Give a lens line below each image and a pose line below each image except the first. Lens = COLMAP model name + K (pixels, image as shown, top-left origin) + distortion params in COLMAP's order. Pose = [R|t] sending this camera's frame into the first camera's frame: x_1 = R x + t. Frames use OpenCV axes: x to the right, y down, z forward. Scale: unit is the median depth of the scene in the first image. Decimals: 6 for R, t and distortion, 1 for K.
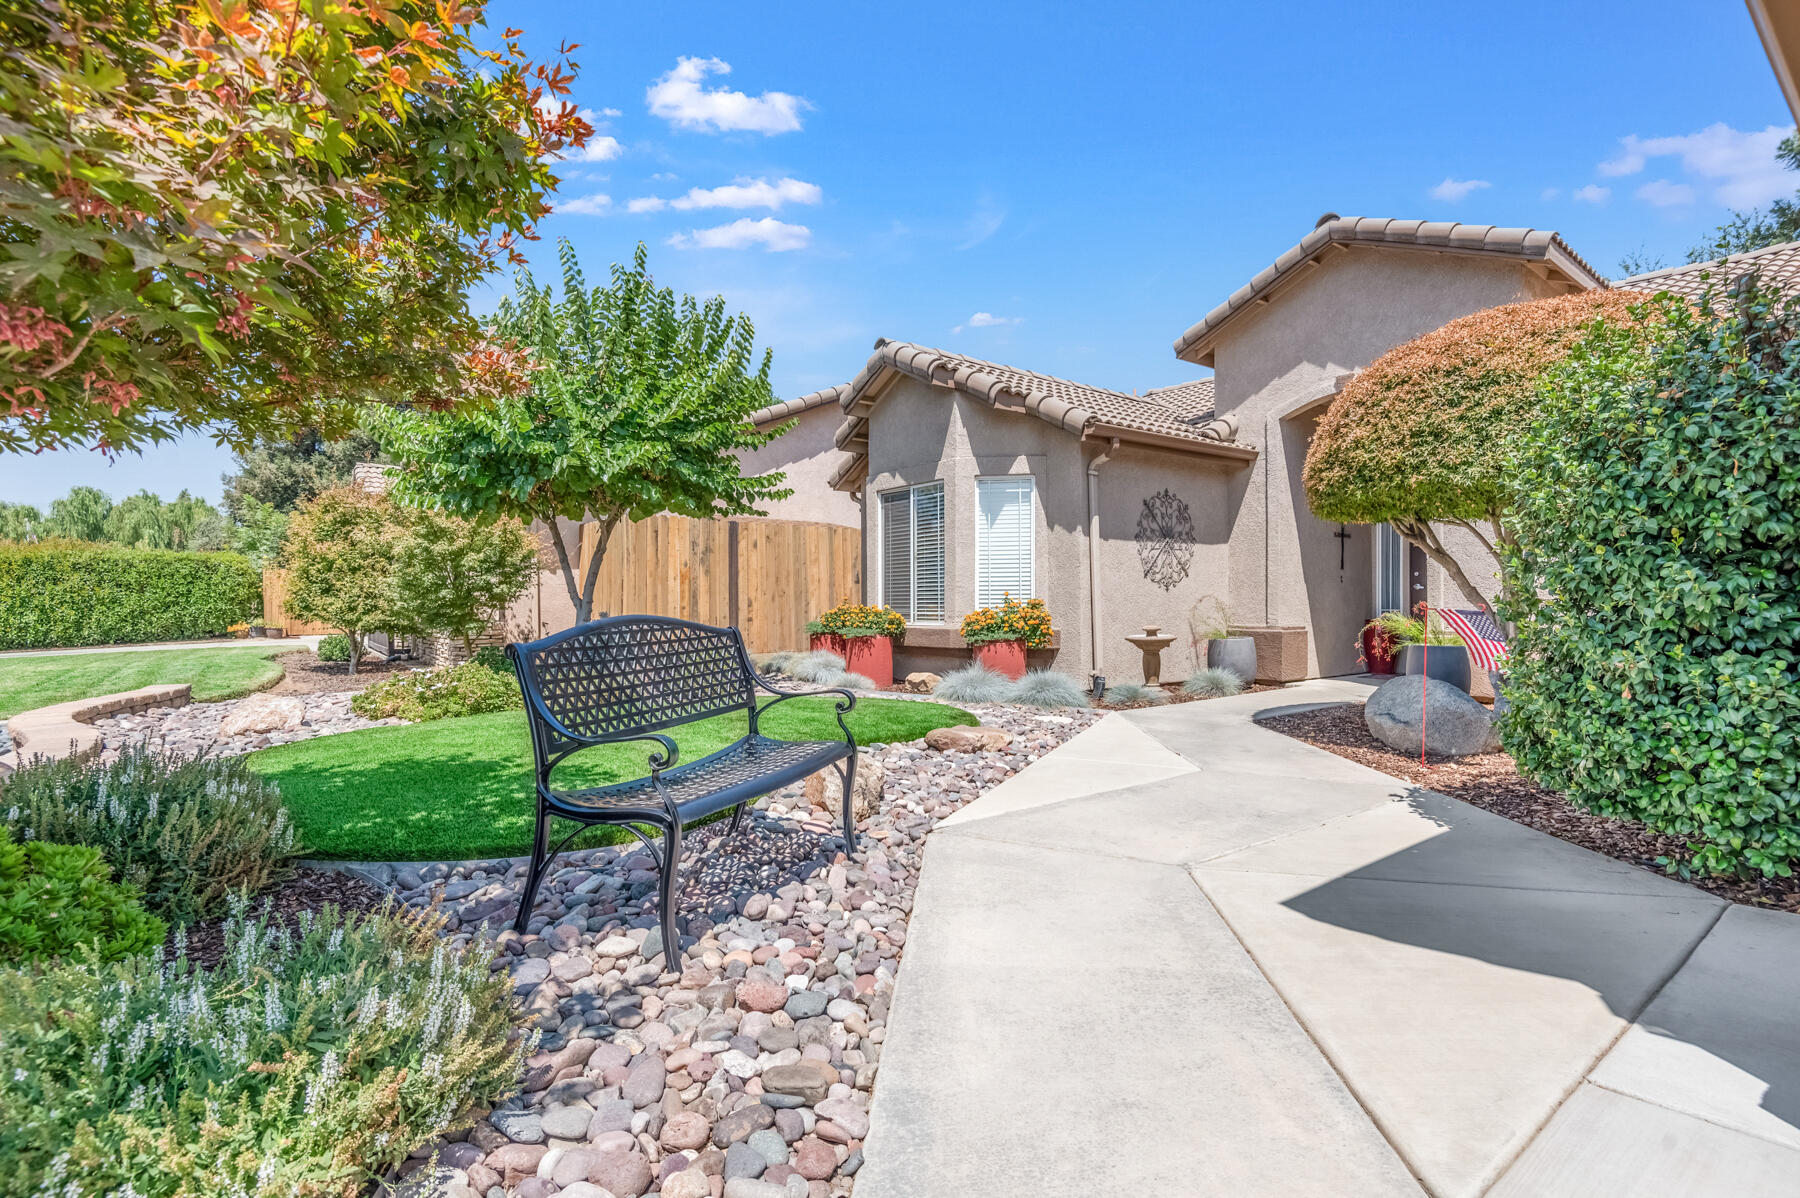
lens RADIAL K [[843.6, 0, 908.7], [0, 843.6, 600.4], [0, 0, 1]] dist [-0.014427, -0.000963]
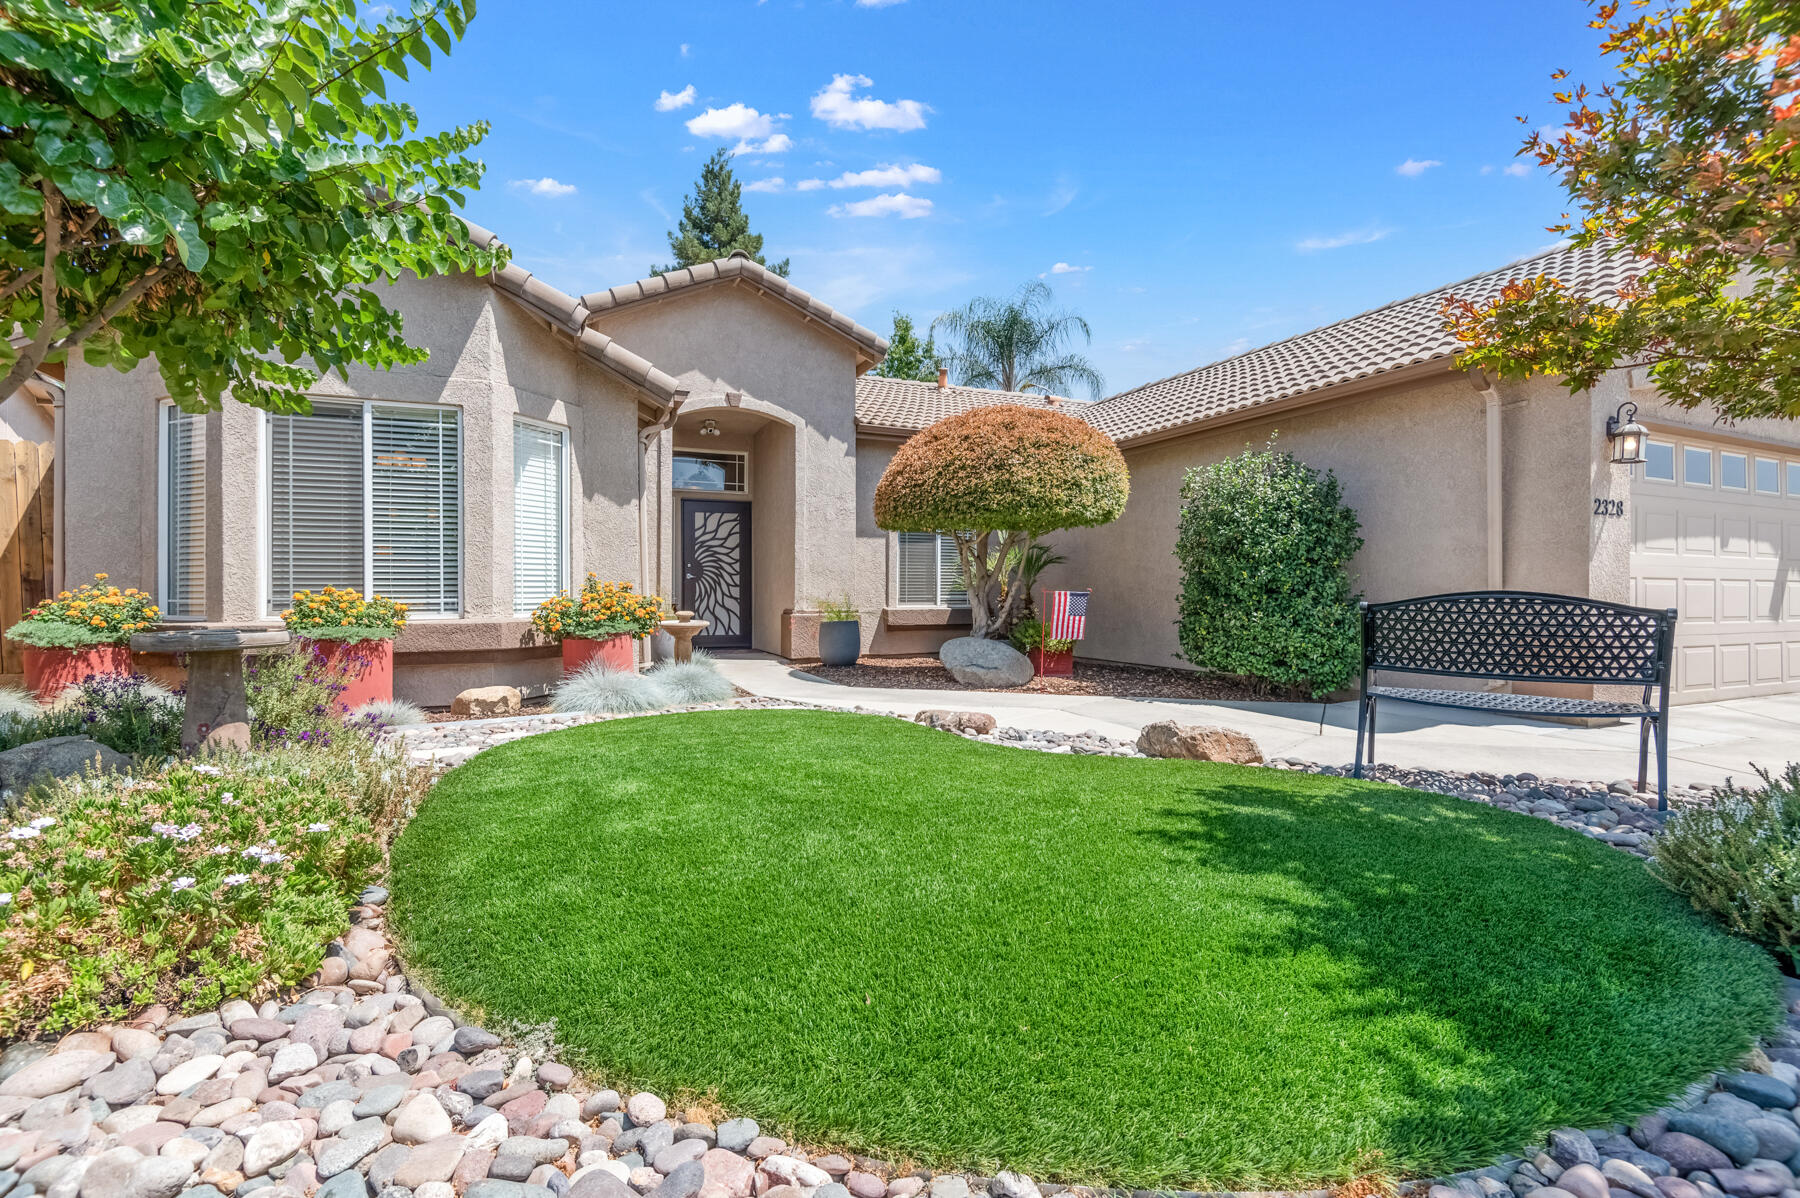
lens RADIAL K [[830.6, 0, 900.0], [0, 830.6, 599.0], [0, 0, 1]] dist [-0.002527, -0.013640]
pose [[0.240854, -0.006513, 0.970540, -0.567896], [-0.004266, 0.999961, 0.007769, 0.007440], [-0.970552, -0.006011, 0.240817, 0.520257]]
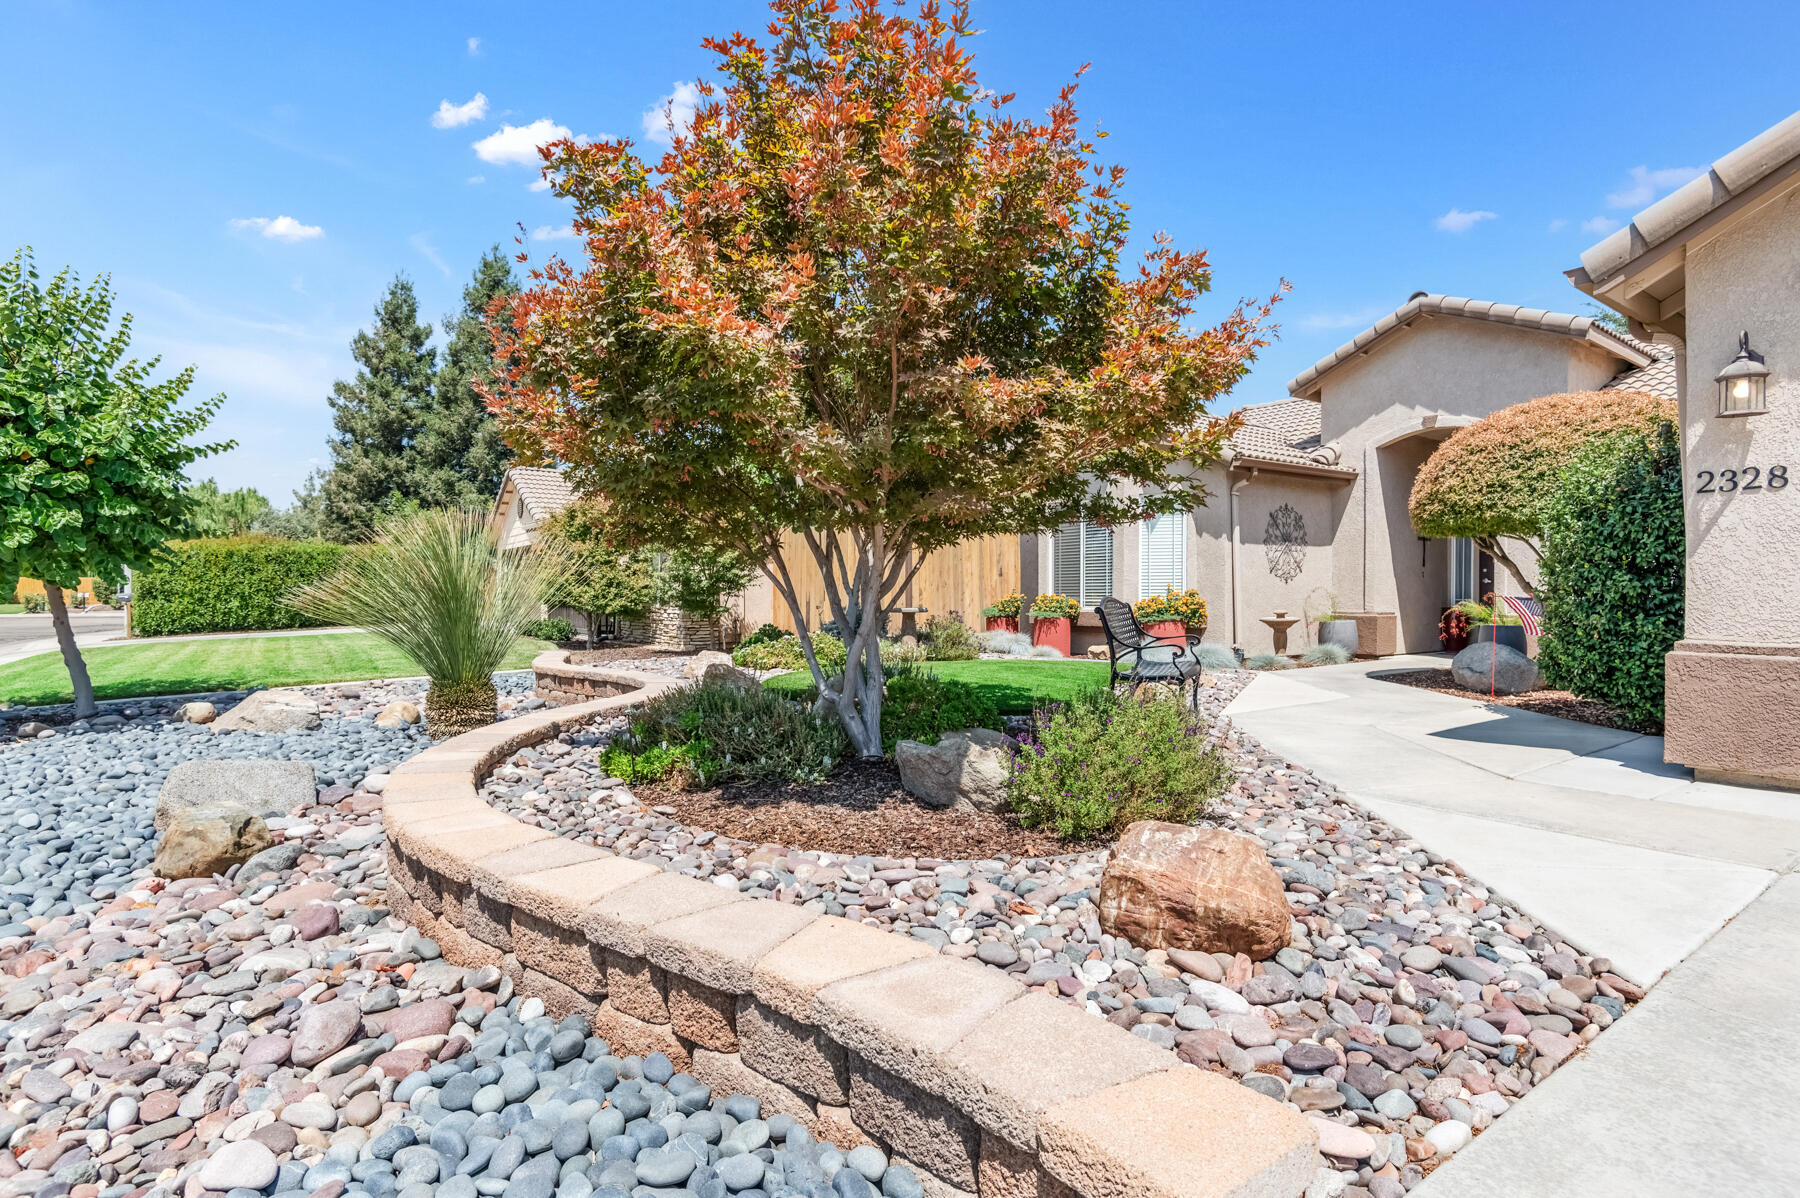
lens RADIAL K [[890.0, 0, 900.0], [0, 890.0, 599.0], [0, 0, 1]] dist [-0.017370, -0.000249]
pose [[0.999387, 0.003345, -0.034847, -0.252190], [-0.003040, 0.999957, 0.008817, 0.002278], [0.034875, -0.008705, 0.999354, -0.396336]]
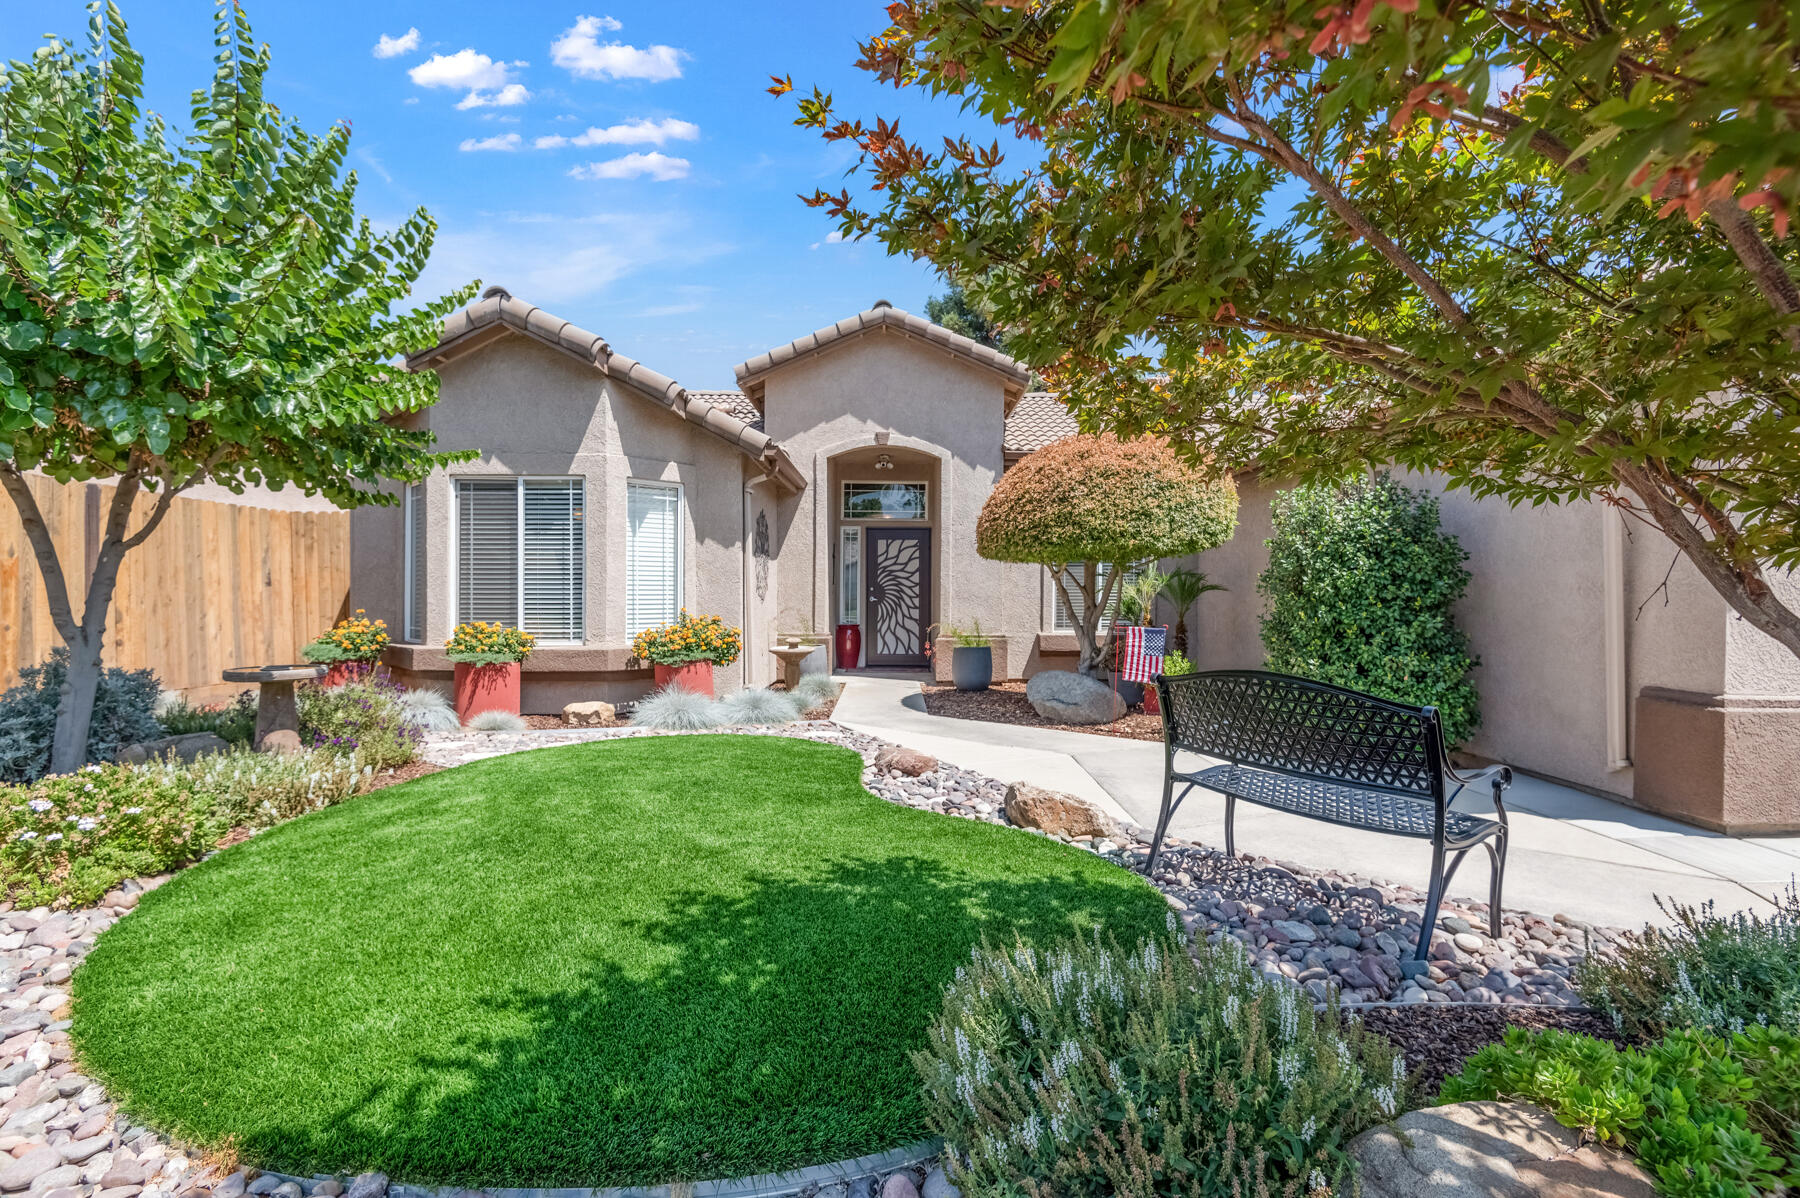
lens RADIAL K [[830.6, 0, 900.0], [0, 830.6, 599.0], [0, 0, 1]] dist [-0.002527, -0.013640]
pose [[0.598194, 0.002464, 0.801347, -0.476465], [-0.008072, 0.999963, 0.002951, -0.024415], [-0.801310, -0.008234, 0.598192, 0.247420]]
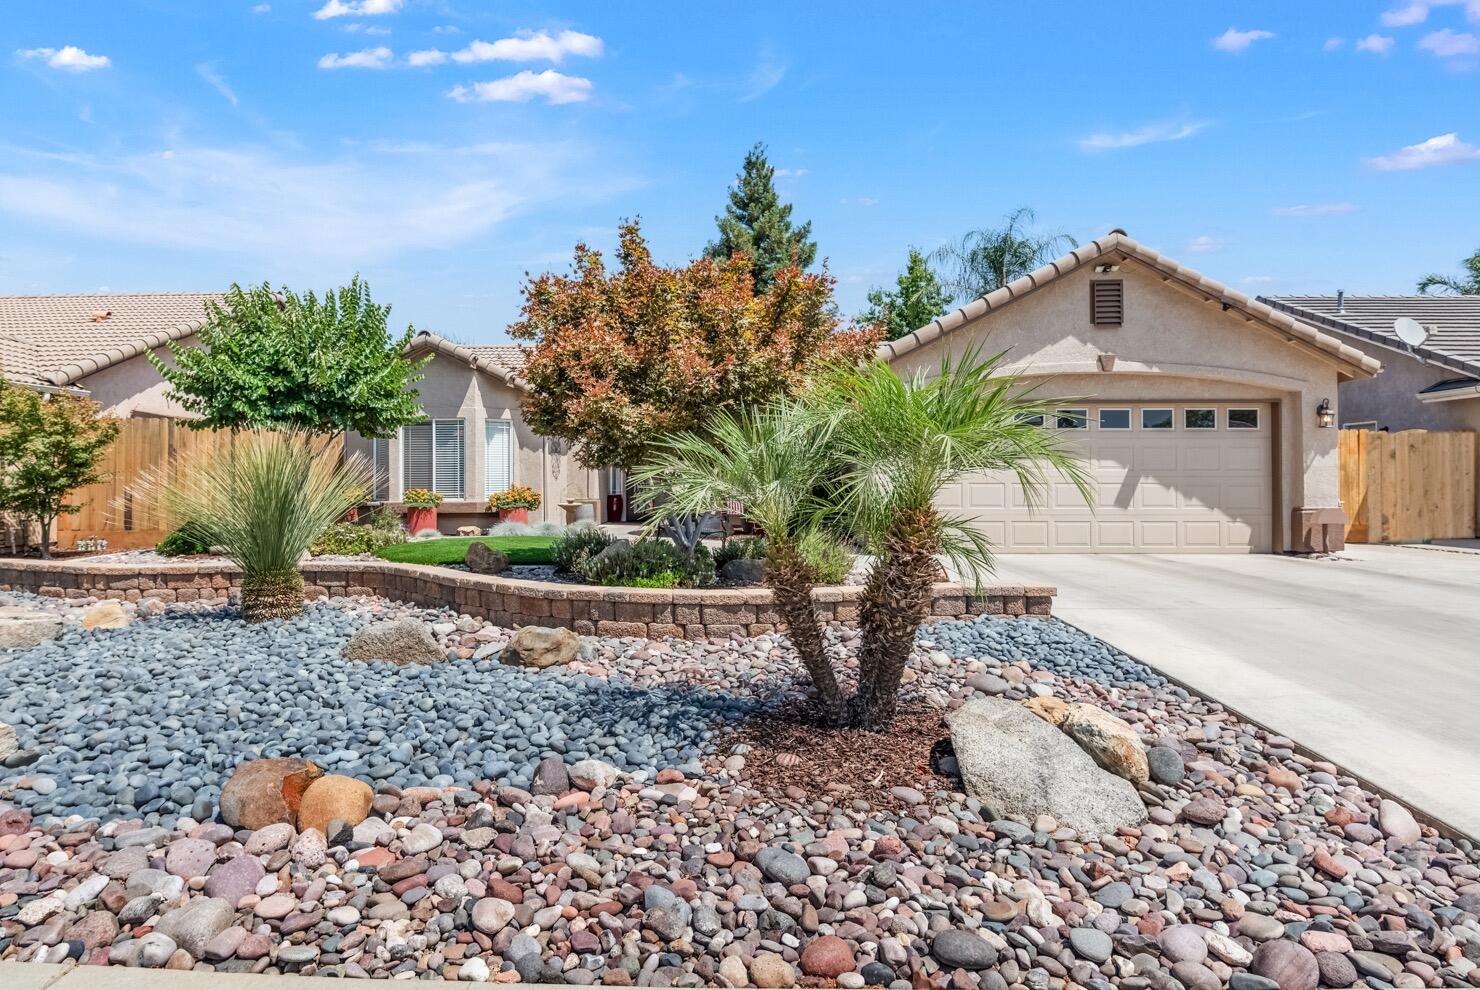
lens RADIAL K [[833.4, 0, 710.6], [0, 833.4, 472.1], [0, 0, 1]] dist [0.003568, -0.012881]
pose [[0.618186, 0.009250, 0.785977, -1.086503], [-0.001037, 0.999939, -0.010952, -0.012450], [-0.786031, 0.005955, 0.618158, -0.524282]]
